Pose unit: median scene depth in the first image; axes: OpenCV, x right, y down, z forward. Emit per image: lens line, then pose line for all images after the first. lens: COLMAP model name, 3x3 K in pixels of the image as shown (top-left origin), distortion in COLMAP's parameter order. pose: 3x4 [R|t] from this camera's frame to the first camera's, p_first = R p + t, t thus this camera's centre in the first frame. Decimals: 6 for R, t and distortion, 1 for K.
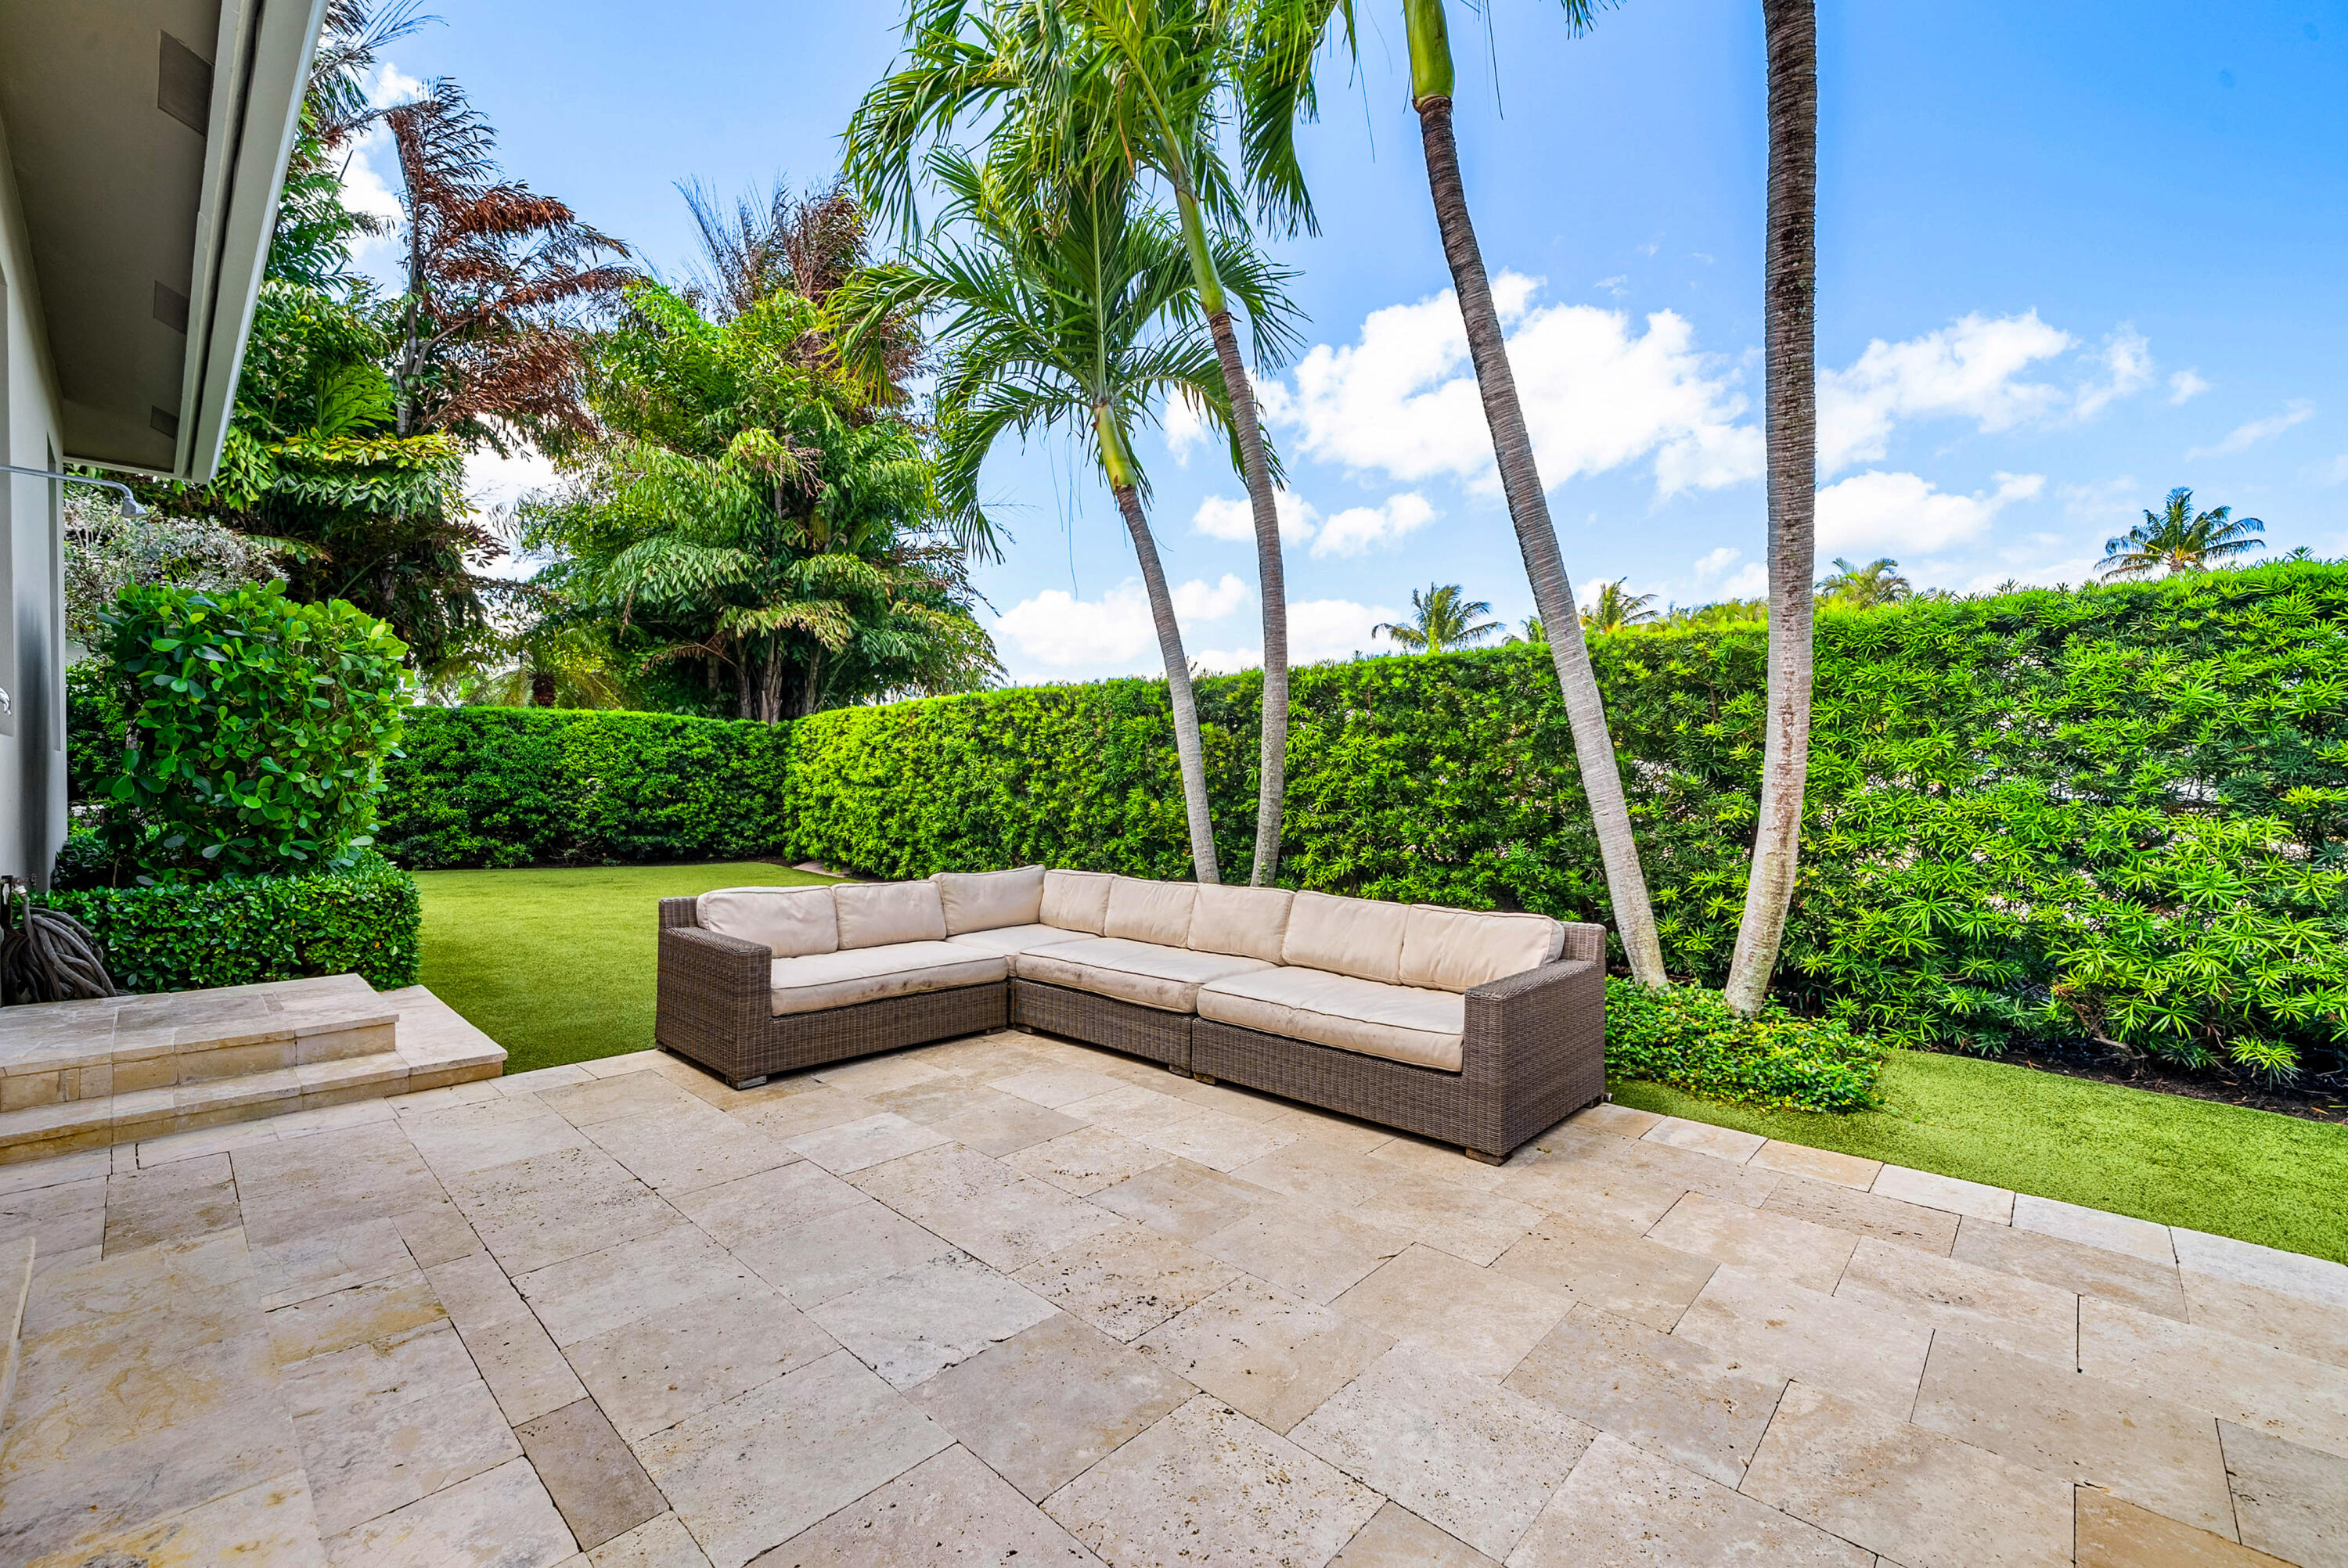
lens RADIAL K [[970.7, 0, 1189.8], [0, 970.7, 786.4], [0, 0, 1]] dist [-0.001307, 0.001150]
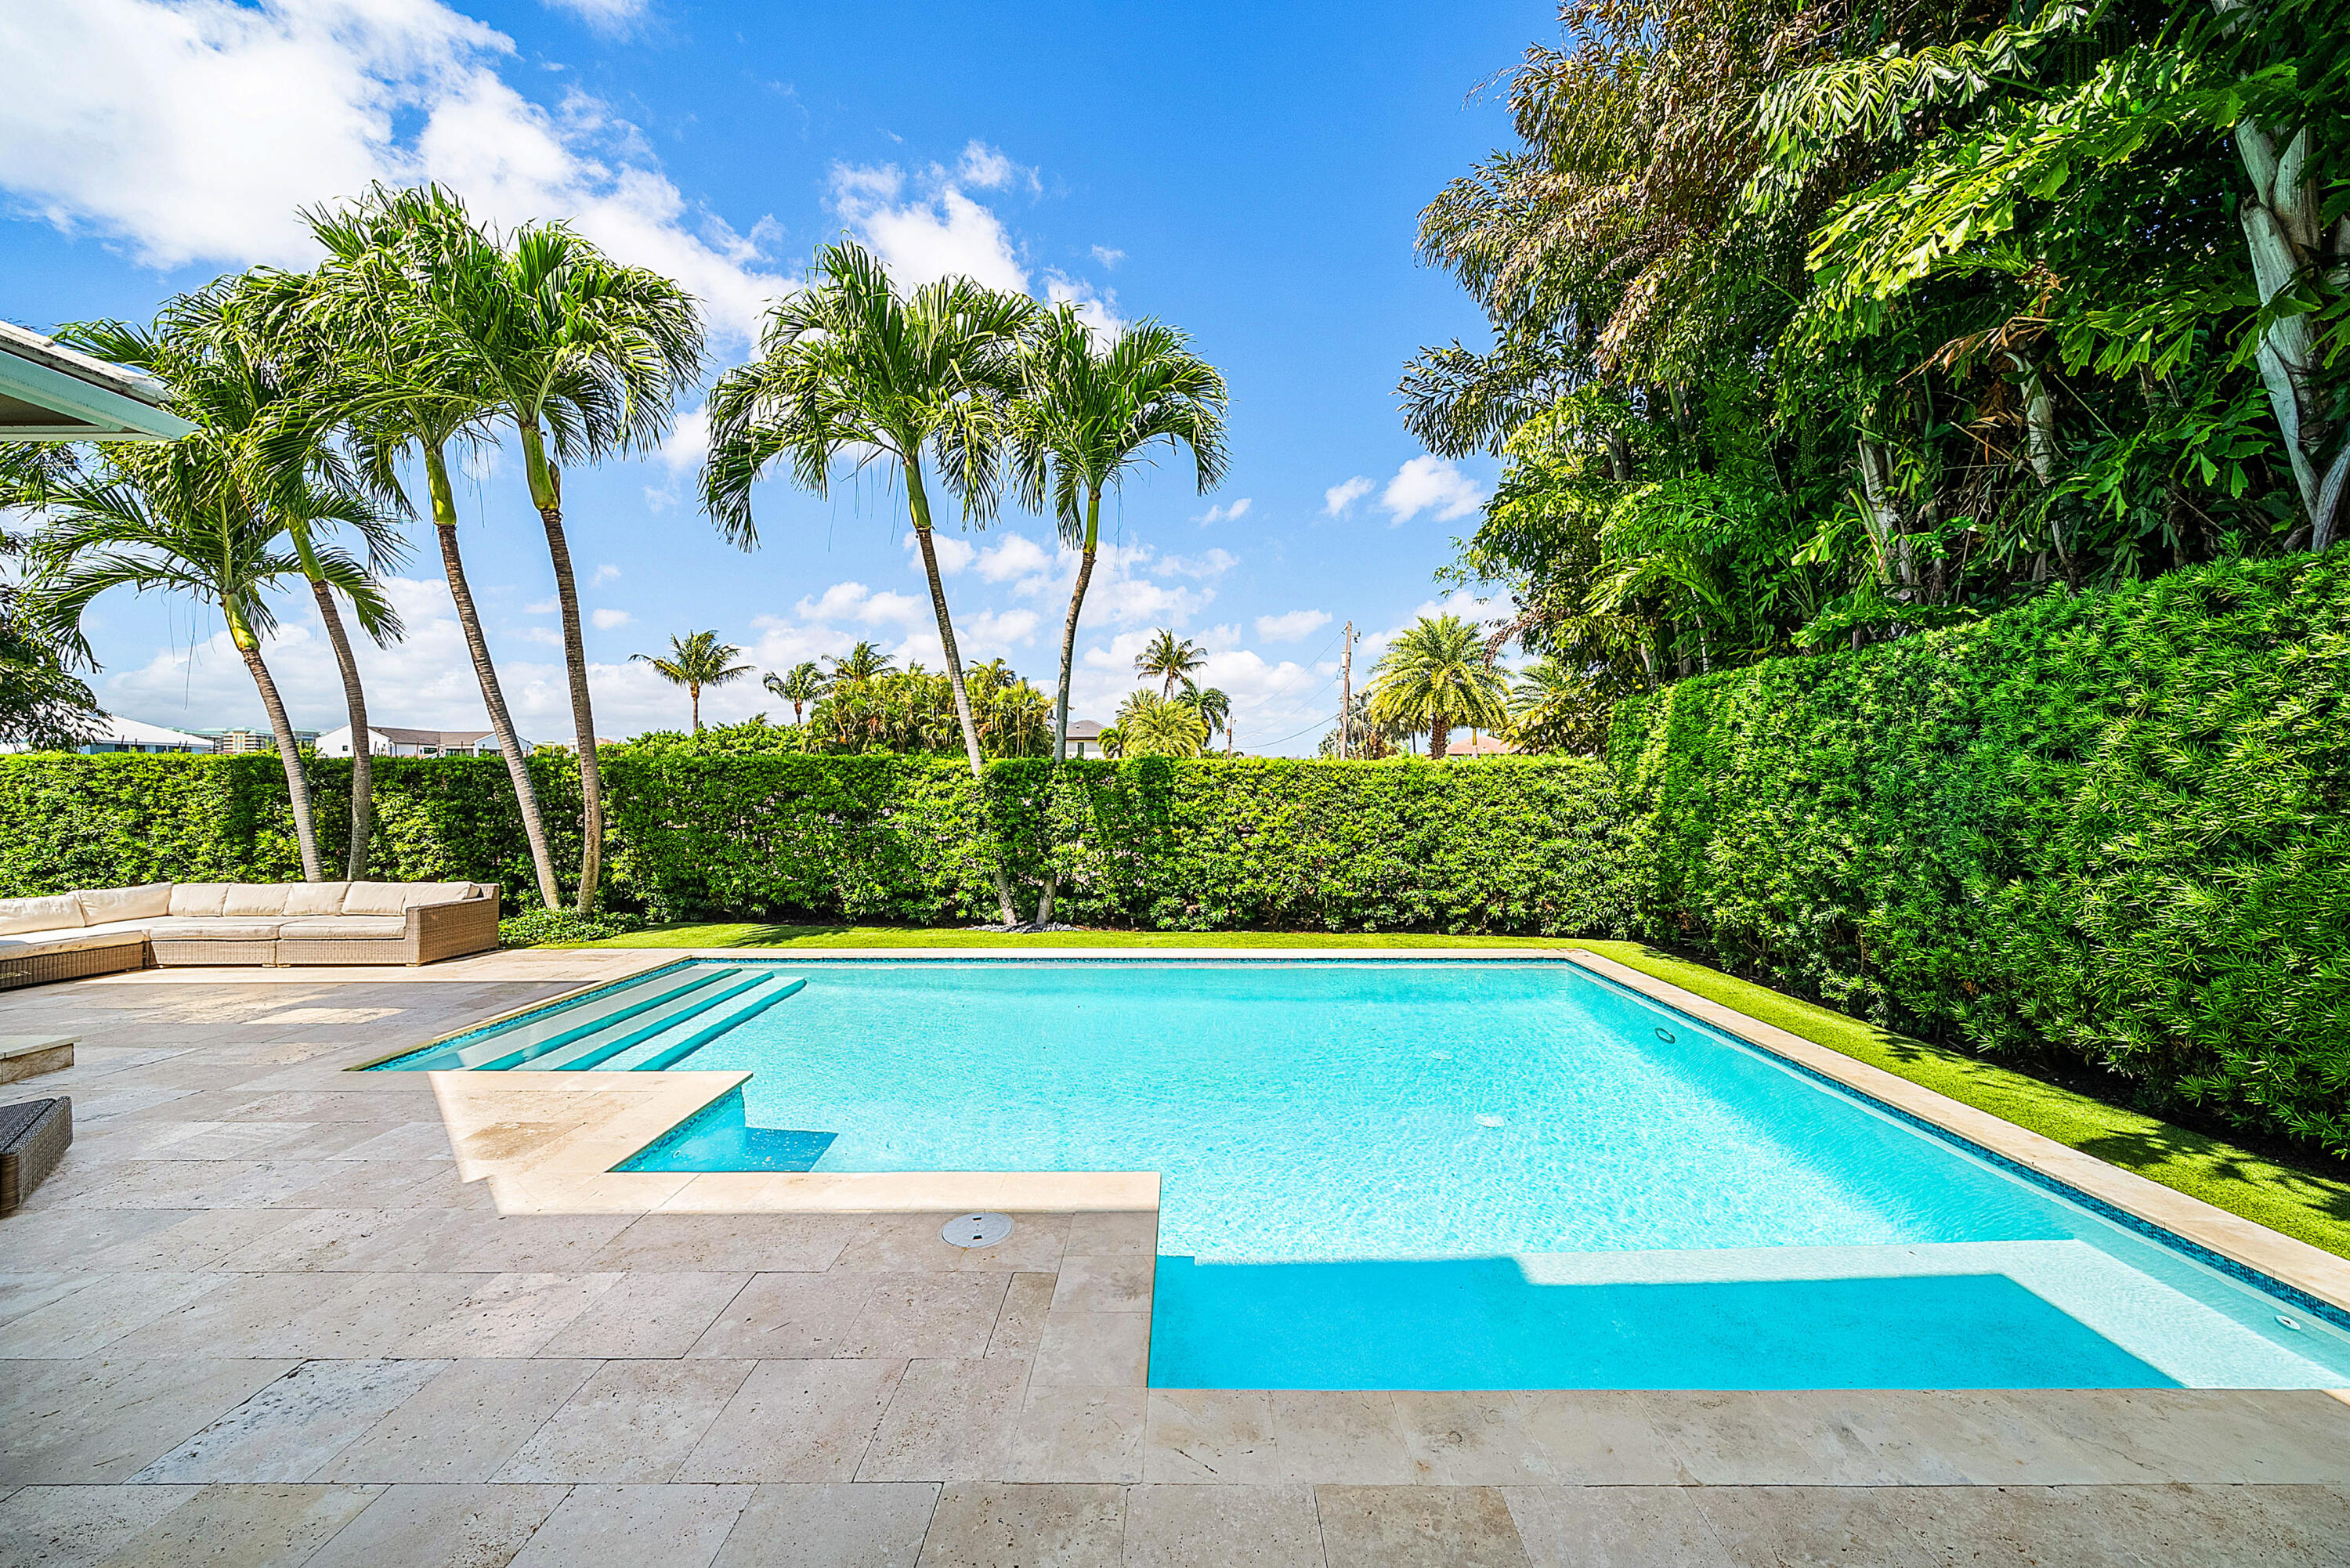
lens RADIAL K [[854.1, 0, 1179.3], [0, 854.1, 794.1], [0, 0, 1]] dist [-0.002783, 0.000032]
pose [[0.740067, -0.002591, 0.672528, 0.110927], [0.010012, 0.999924, -0.007164, -0.032190], [-0.672458, 0.012035, 0.740037, -0.965537]]
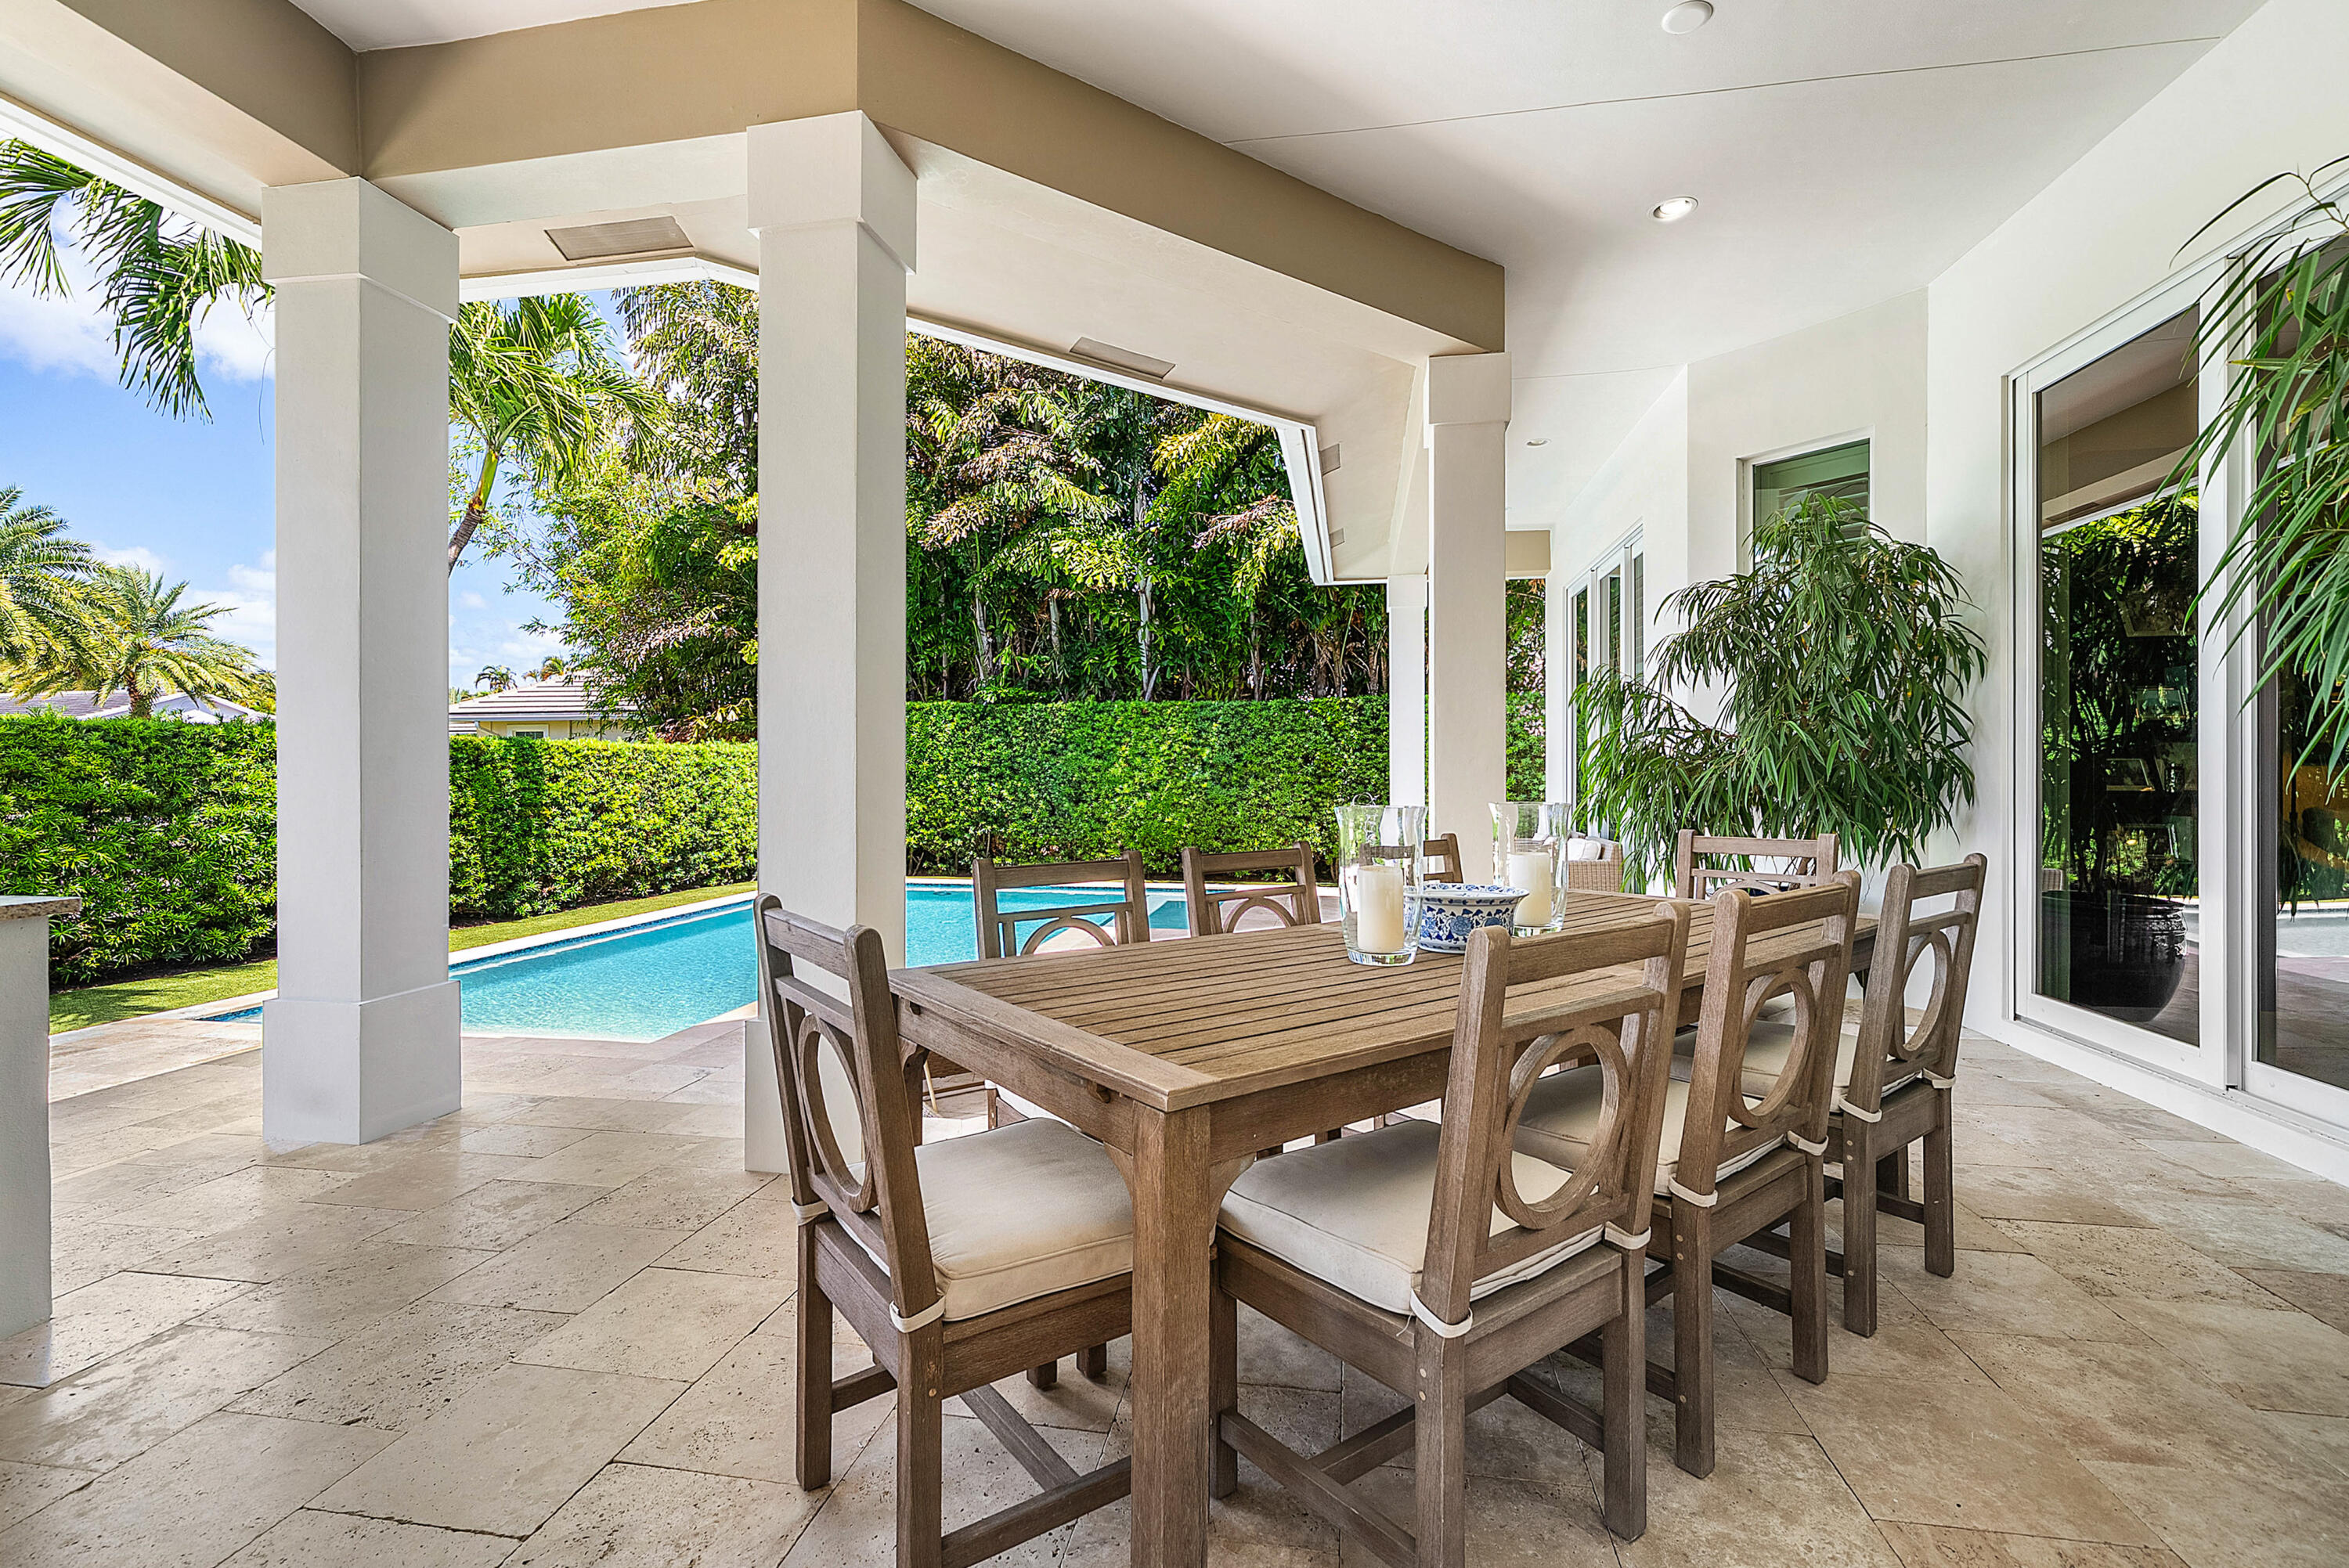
lens RADIAL K [[1031.9, 0, 1174.3], [0, 1031.9, 765.8], [0, 0, 1]] dist [-0.001045, 0.000220]
pose [[-0.535202, 0.005646, 0.844705, -0.816476], [0.016676, 0.999853, 0.003883, -0.046026], [-0.844559, 0.016164, -0.535218, 0.006862]]
